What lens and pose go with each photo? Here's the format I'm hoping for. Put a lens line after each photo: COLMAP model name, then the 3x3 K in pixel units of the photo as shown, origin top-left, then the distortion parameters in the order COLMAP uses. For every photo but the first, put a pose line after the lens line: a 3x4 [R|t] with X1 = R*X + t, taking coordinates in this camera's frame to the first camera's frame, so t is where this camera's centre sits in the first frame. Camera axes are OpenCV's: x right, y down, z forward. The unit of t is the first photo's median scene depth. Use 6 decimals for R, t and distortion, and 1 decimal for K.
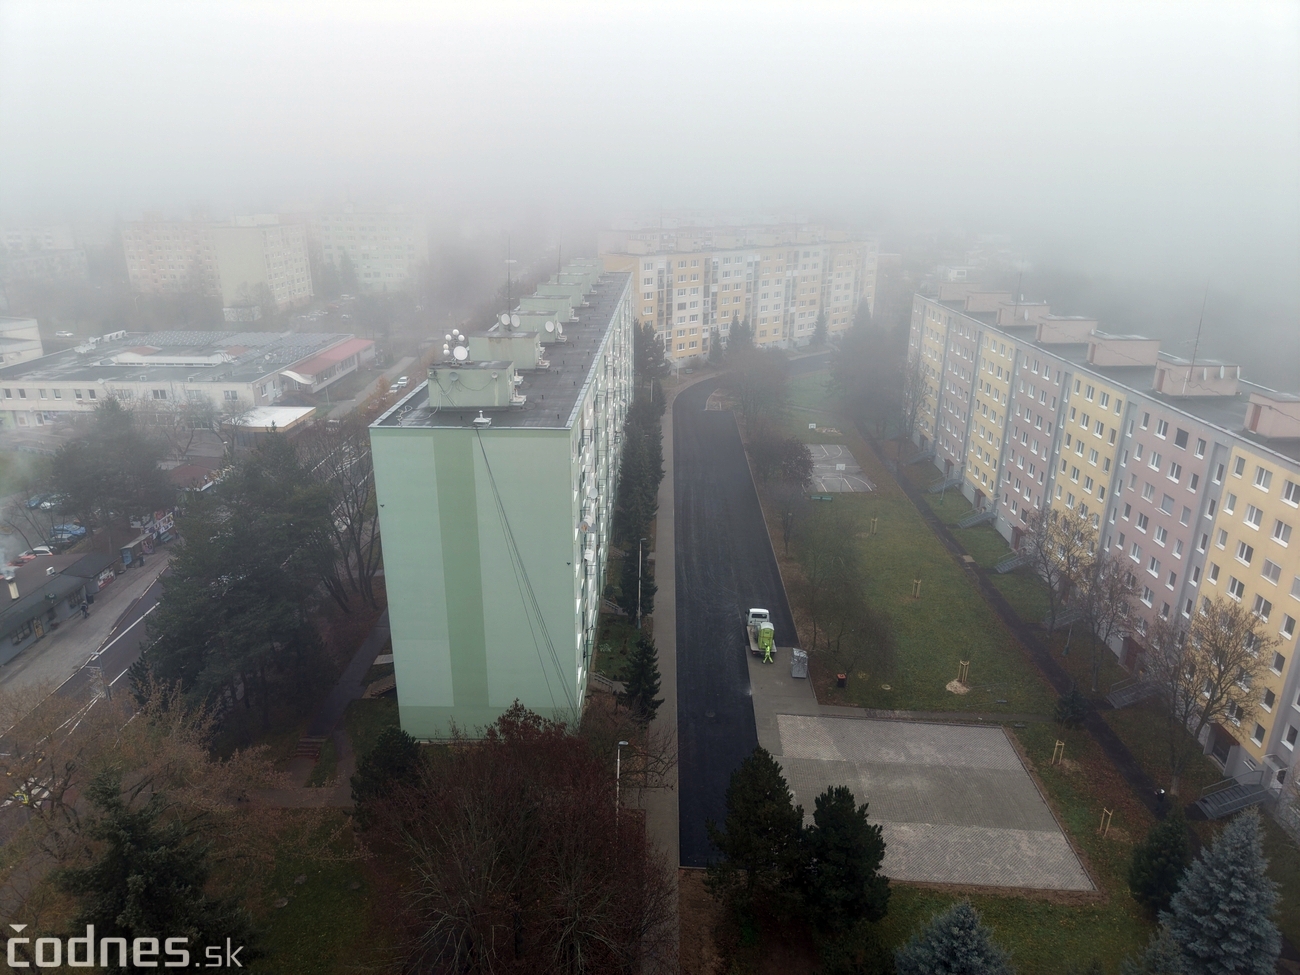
lens RADIAL K [[907.4, 0, 646.8], [0, 907.4, 497.9], [0, 0, 1]] dist [0.044122, -0.004032]
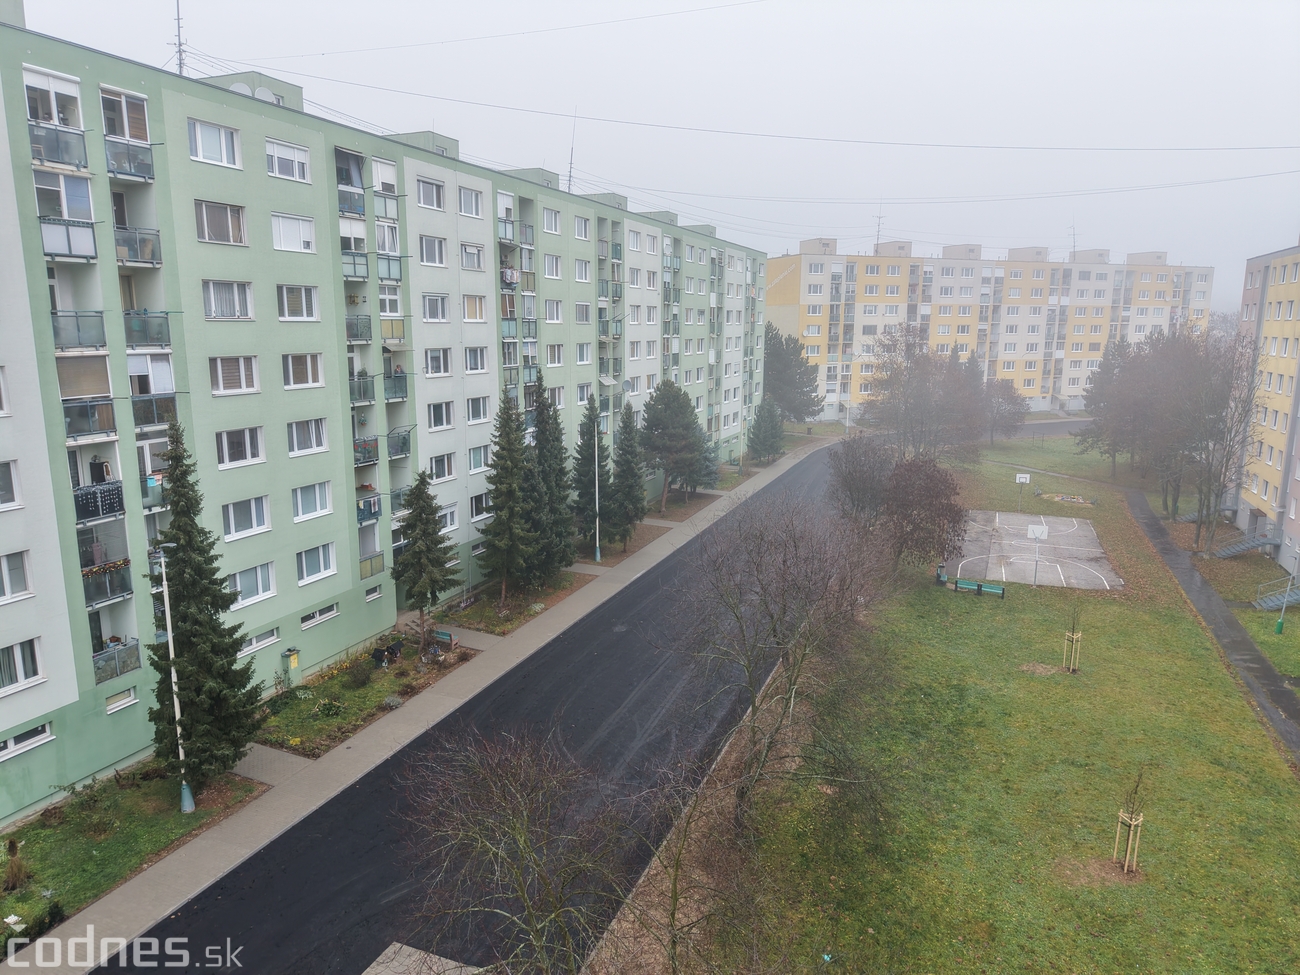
lens RADIAL K [[907.4, 0, 641.2], [0, 907.4, 491.4], [0, 0, 1]] dist [0.044122, -0.004032]
pose [[0.940792, 0.064088, -0.332871, 0.109030], [-0.111239, 0.985956, -0.124566, 0.018119], [0.320213, 0.154219, 0.934709, 0.291527]]
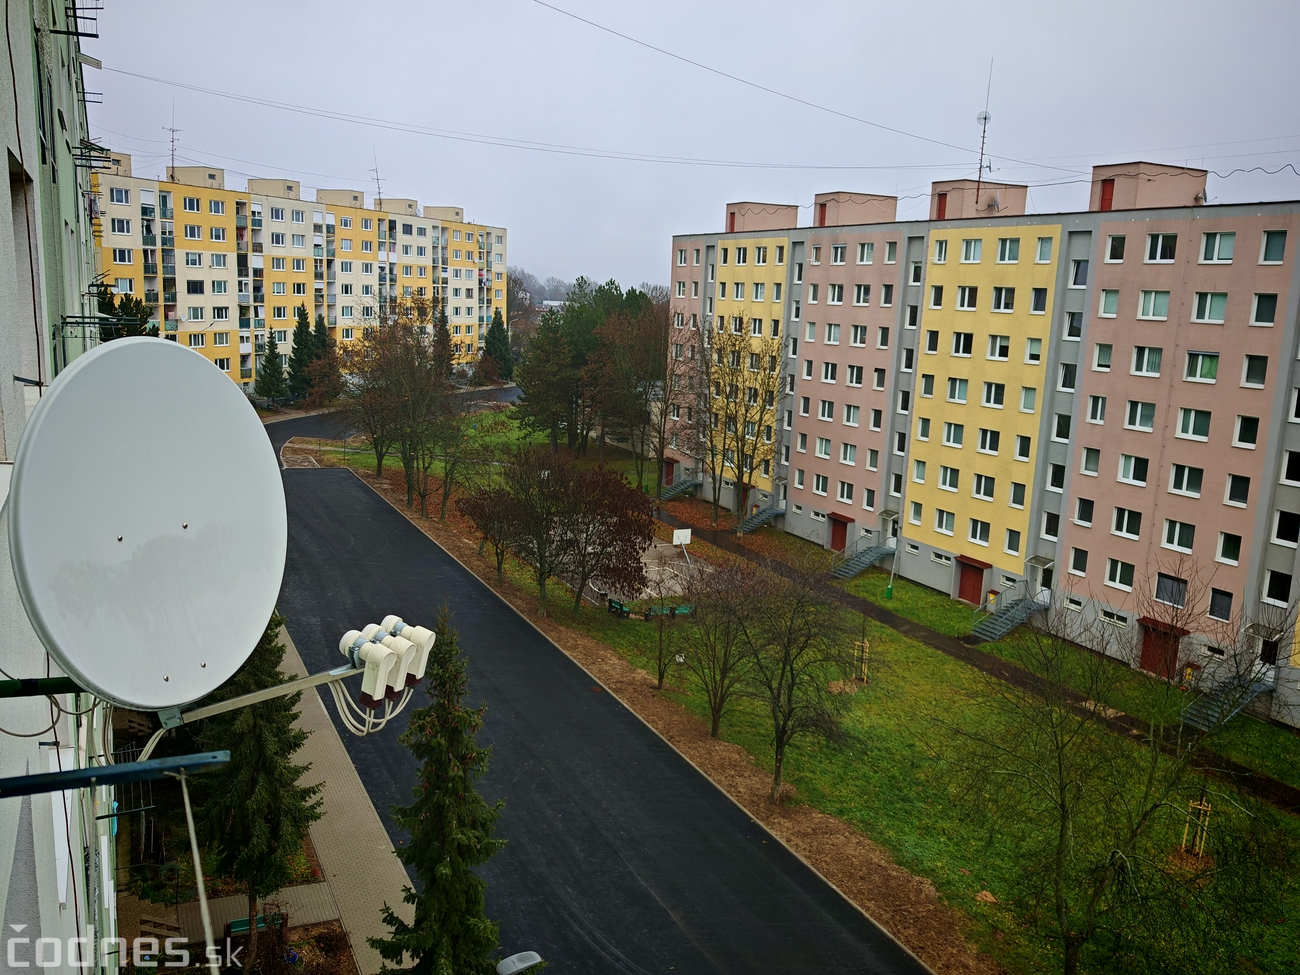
lens RADIAL K [[1107.5, 0, 660.6], [0, 1107.5, 493.9], [0, 0, 1]] dist [0.007552, -0.016307]
pose [[0.889731, -0.058392, 0.452736, -0.016325], [0.120219, 0.986746, -0.108991, 0.001573], [-0.440371, 0.151400, 0.884958, 0.338913]]
